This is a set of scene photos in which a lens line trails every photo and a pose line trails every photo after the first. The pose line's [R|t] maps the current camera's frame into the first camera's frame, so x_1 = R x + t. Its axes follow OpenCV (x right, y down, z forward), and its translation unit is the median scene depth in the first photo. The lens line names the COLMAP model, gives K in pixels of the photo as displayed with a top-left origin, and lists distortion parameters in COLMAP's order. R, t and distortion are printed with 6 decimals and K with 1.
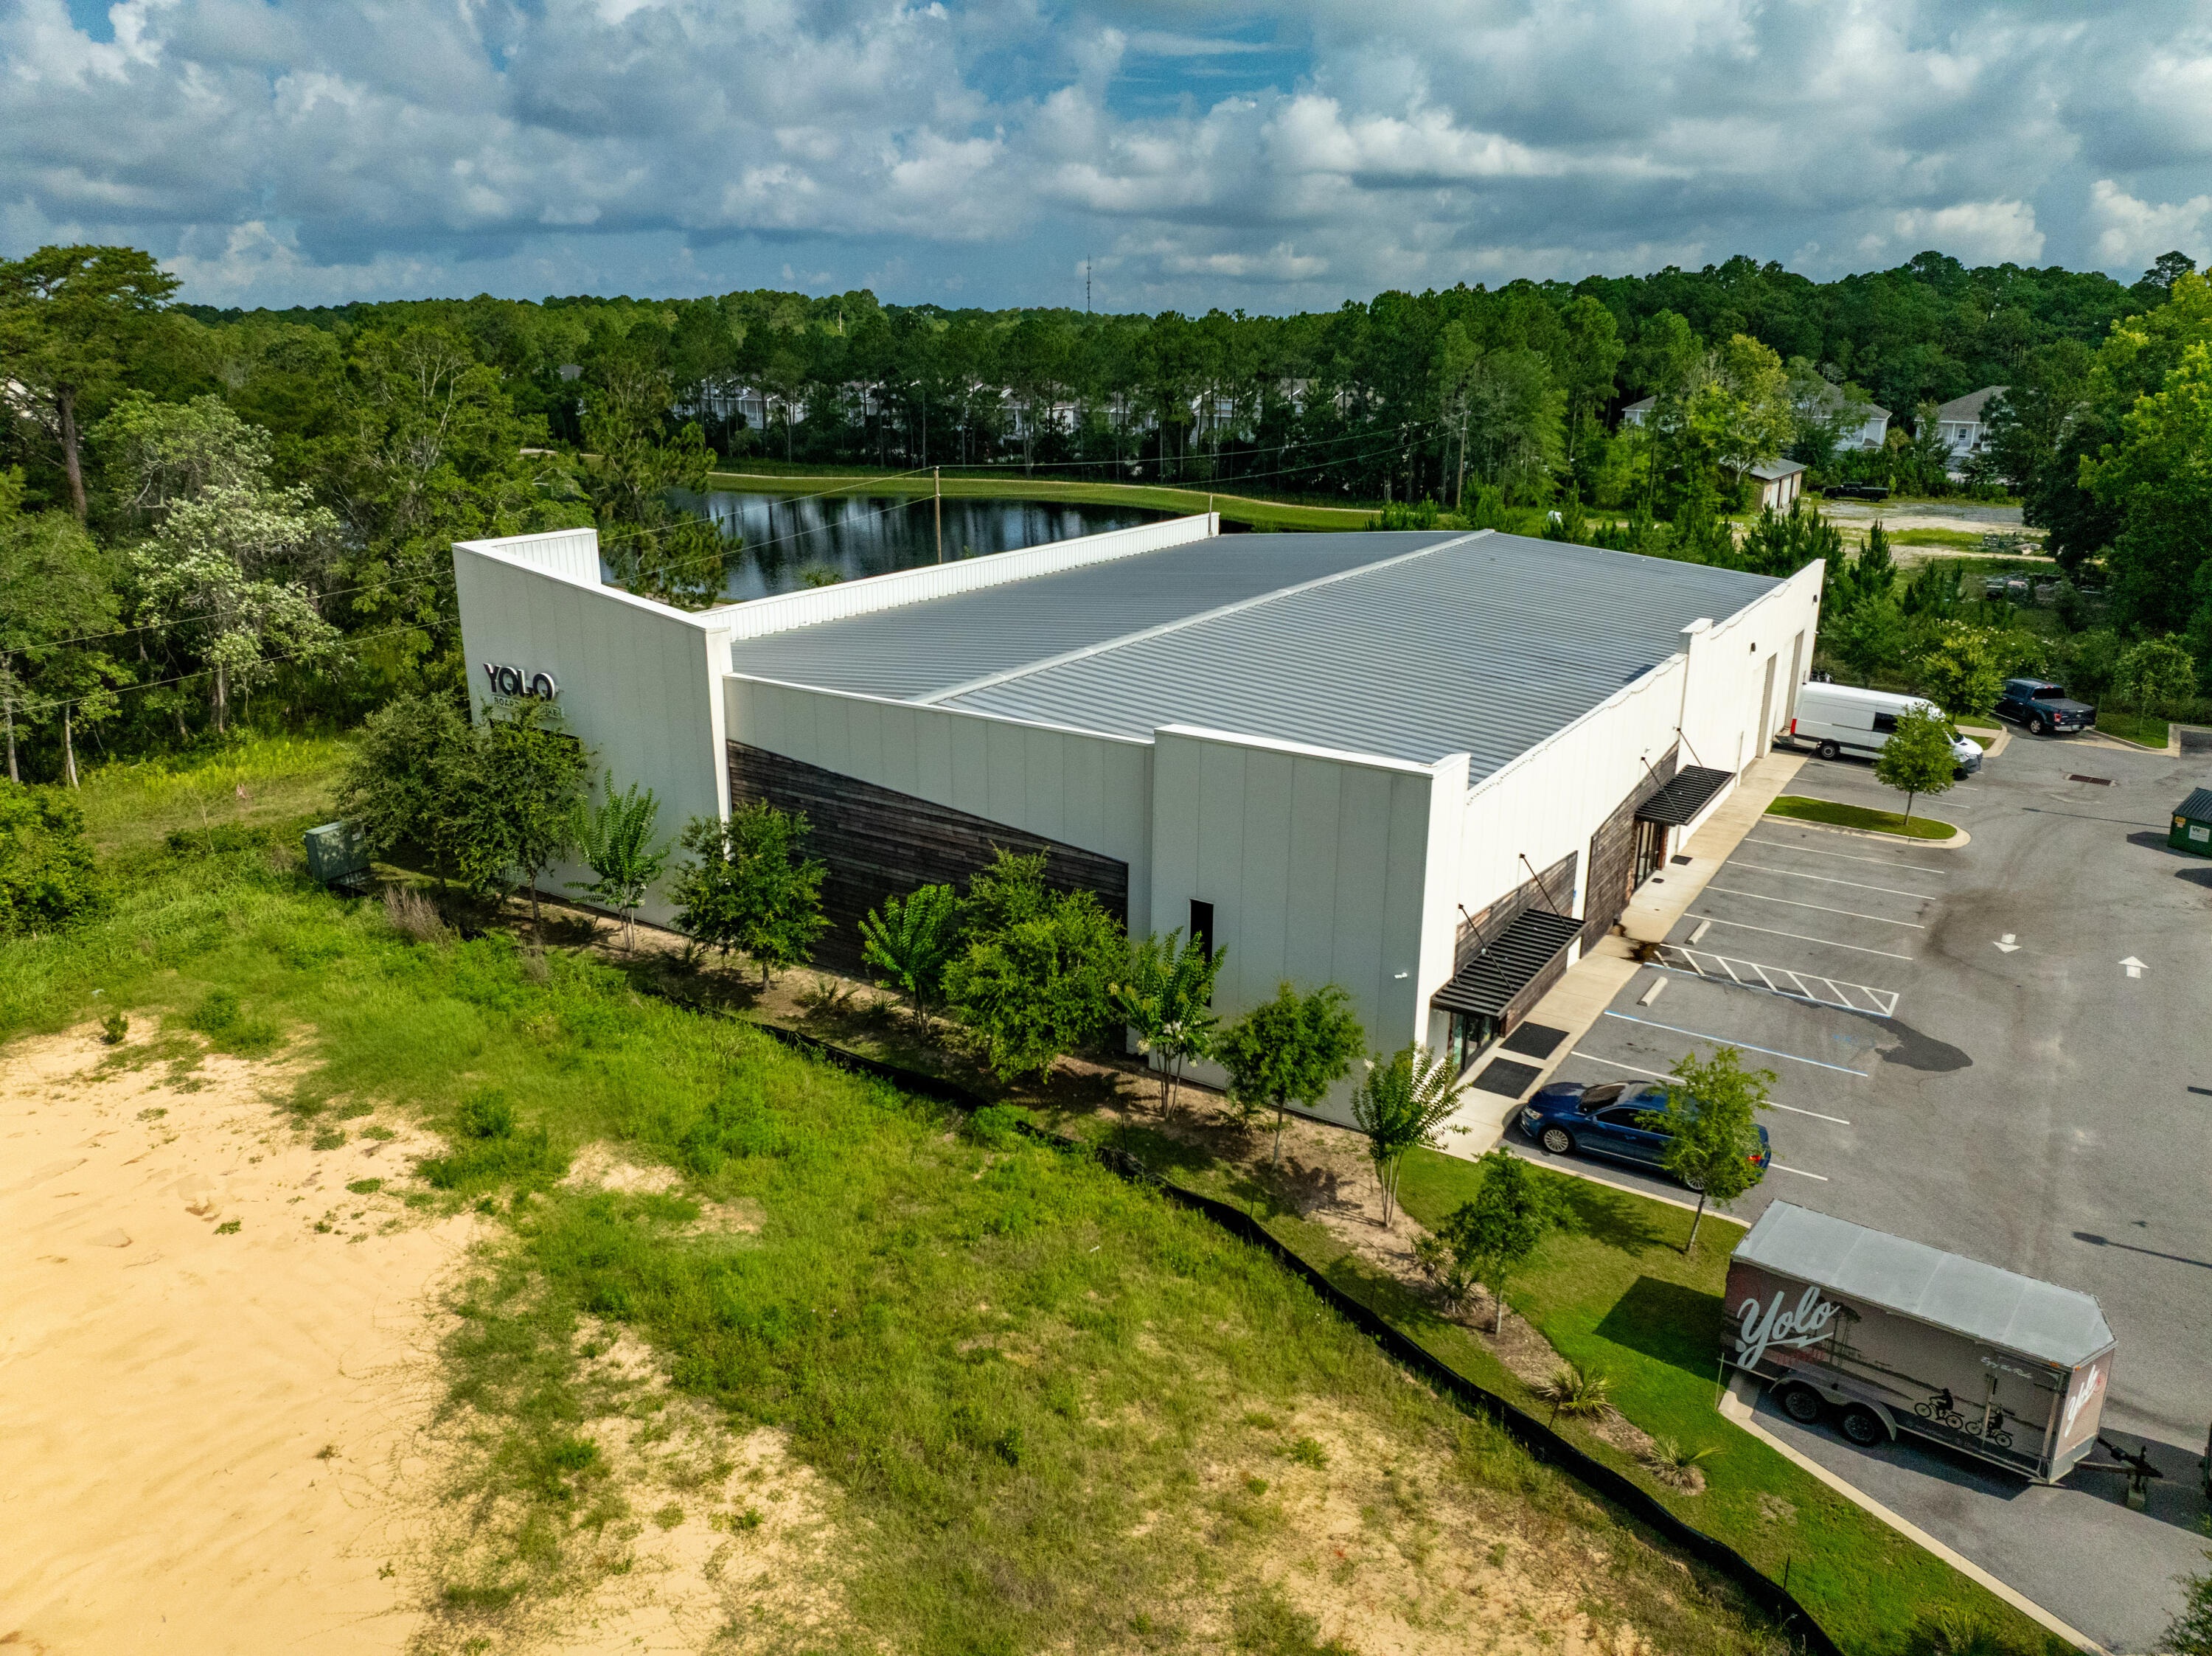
lens RADIAL K [[1555.2, 0, 1120.4], [0, 1555.2, 826.8], [0, 0, 1]] dist [-0.046154, 0.013140]
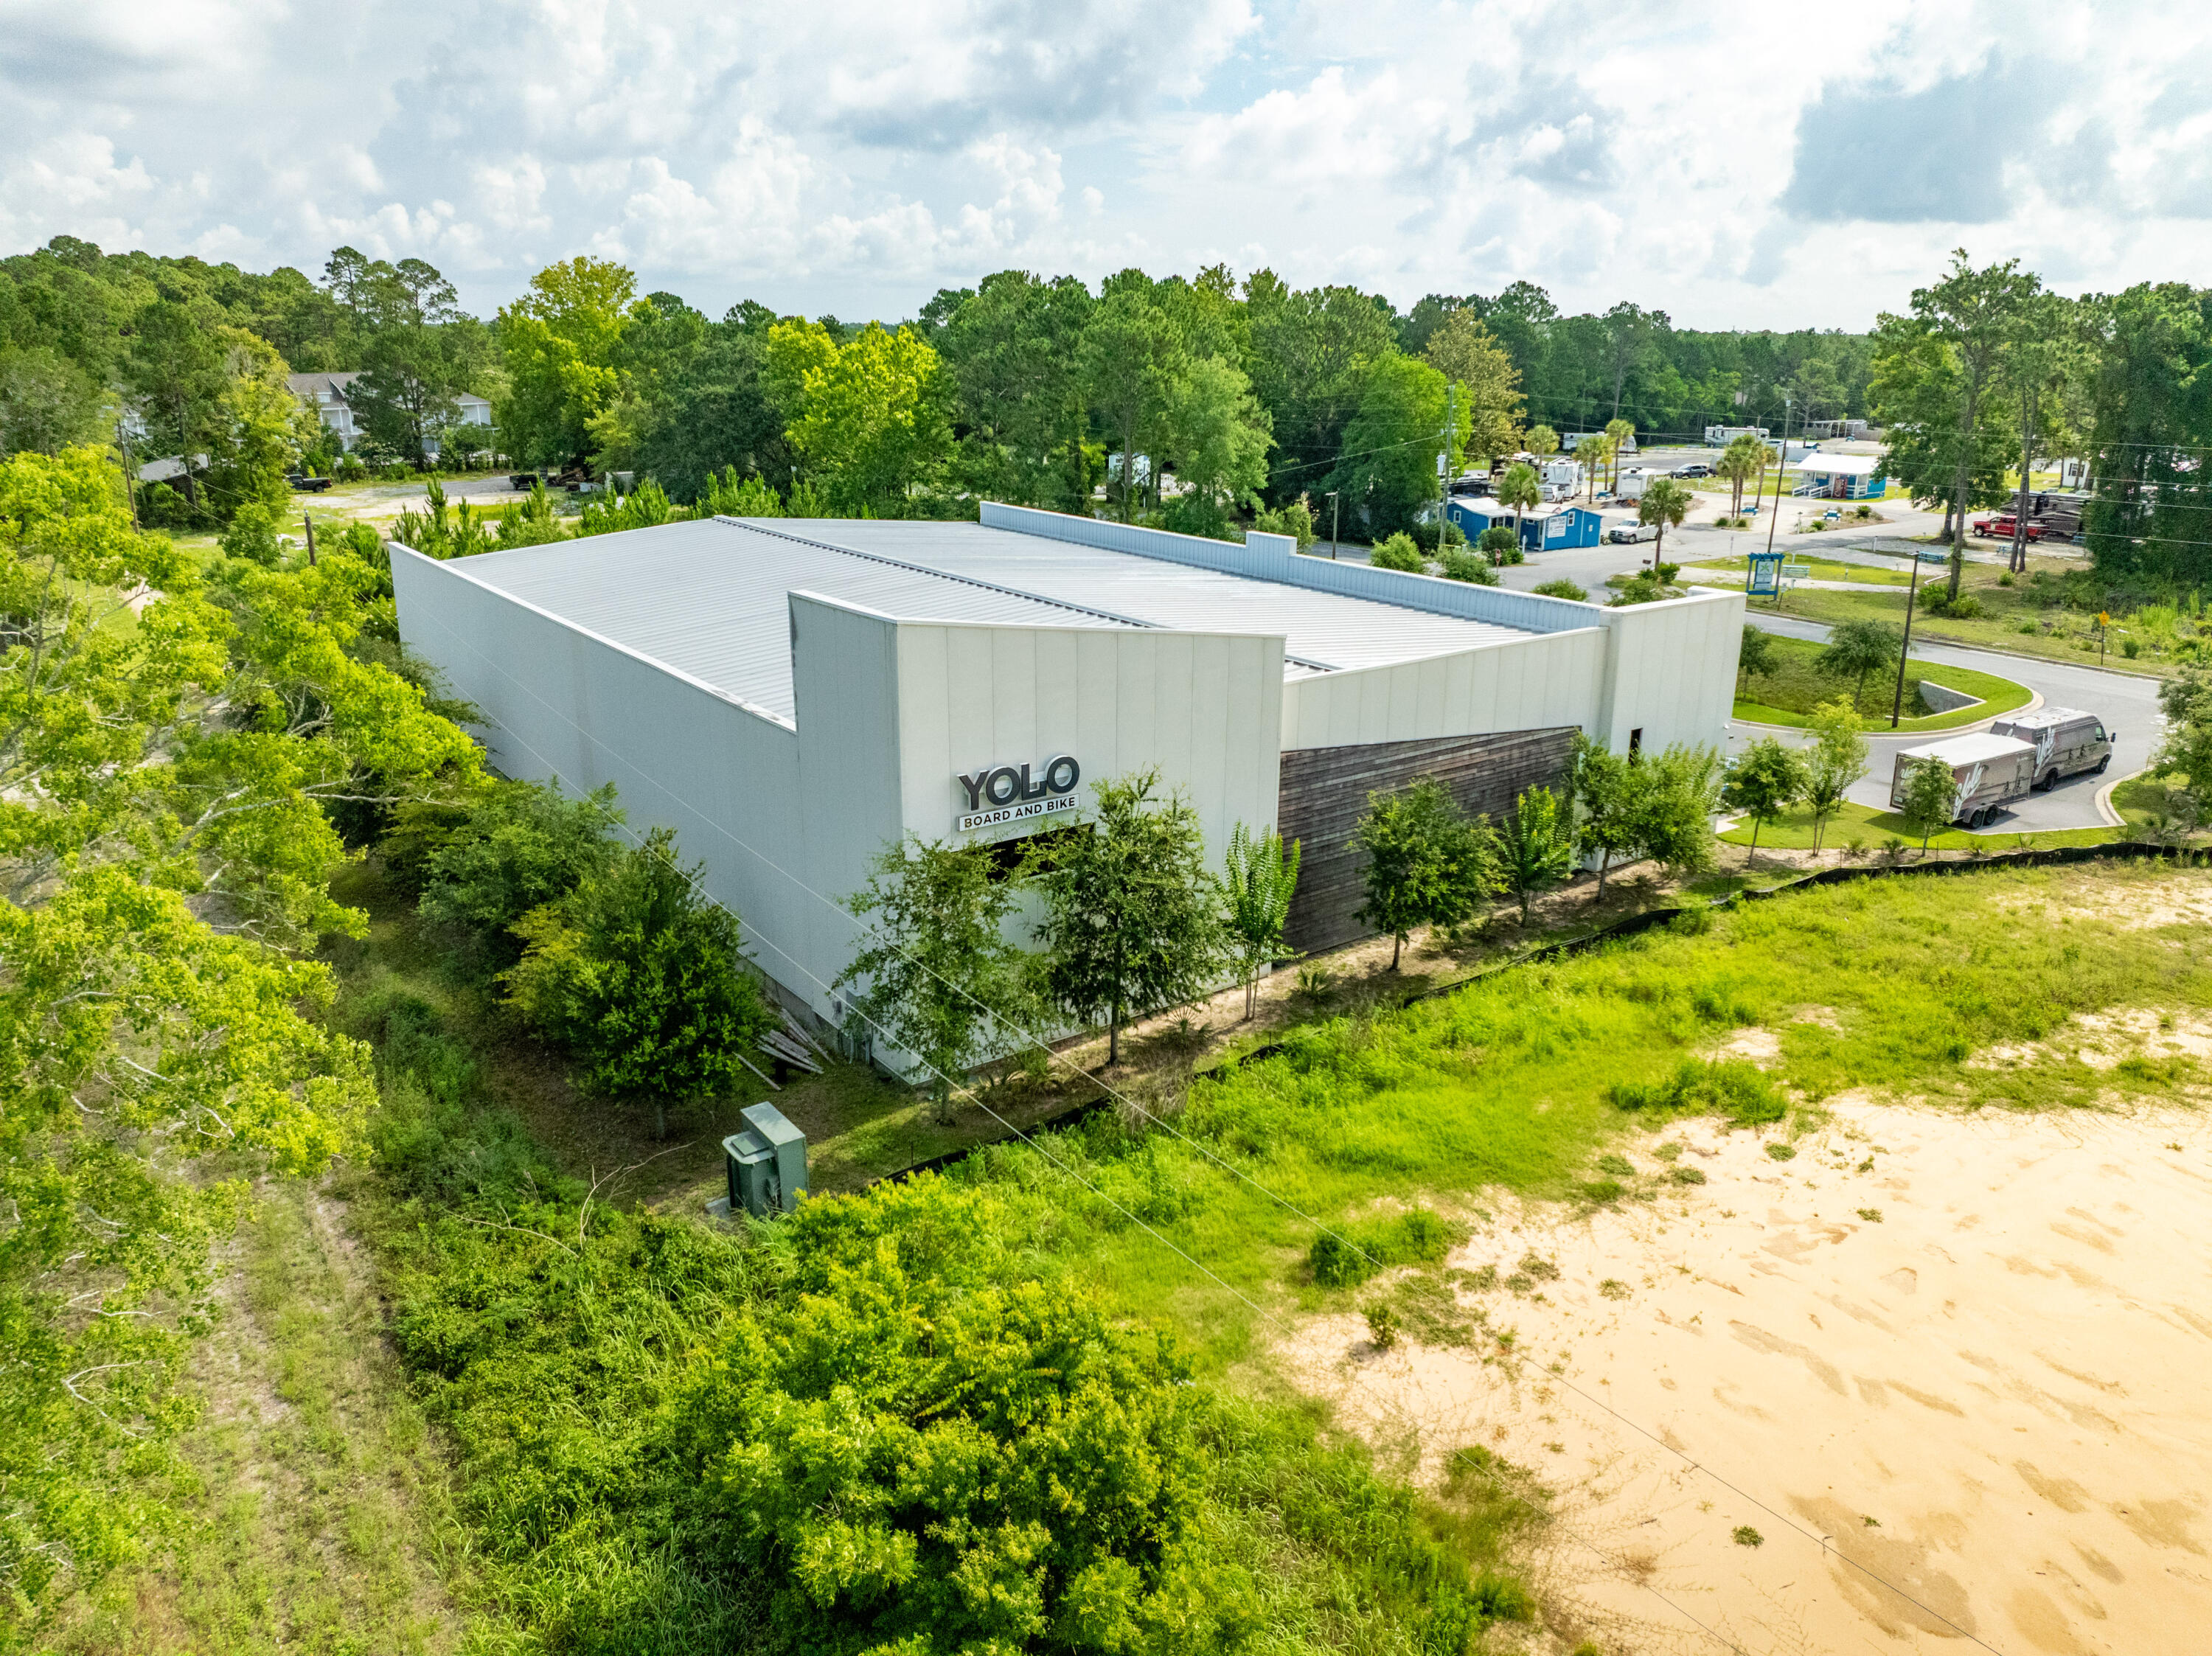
lens RADIAL K [[1555.2, 0, 1132.3], [0, 1555.2, 803.8], [0, 0, 1]] dist [-0.046154, 0.013140]
pose [[0.344826, -0.273422, 0.897962, -1.295096], [0.279074, 0.943240, 0.180042, -0.251030], [-0.896221, 0.188515, 0.401559, 0.804839]]
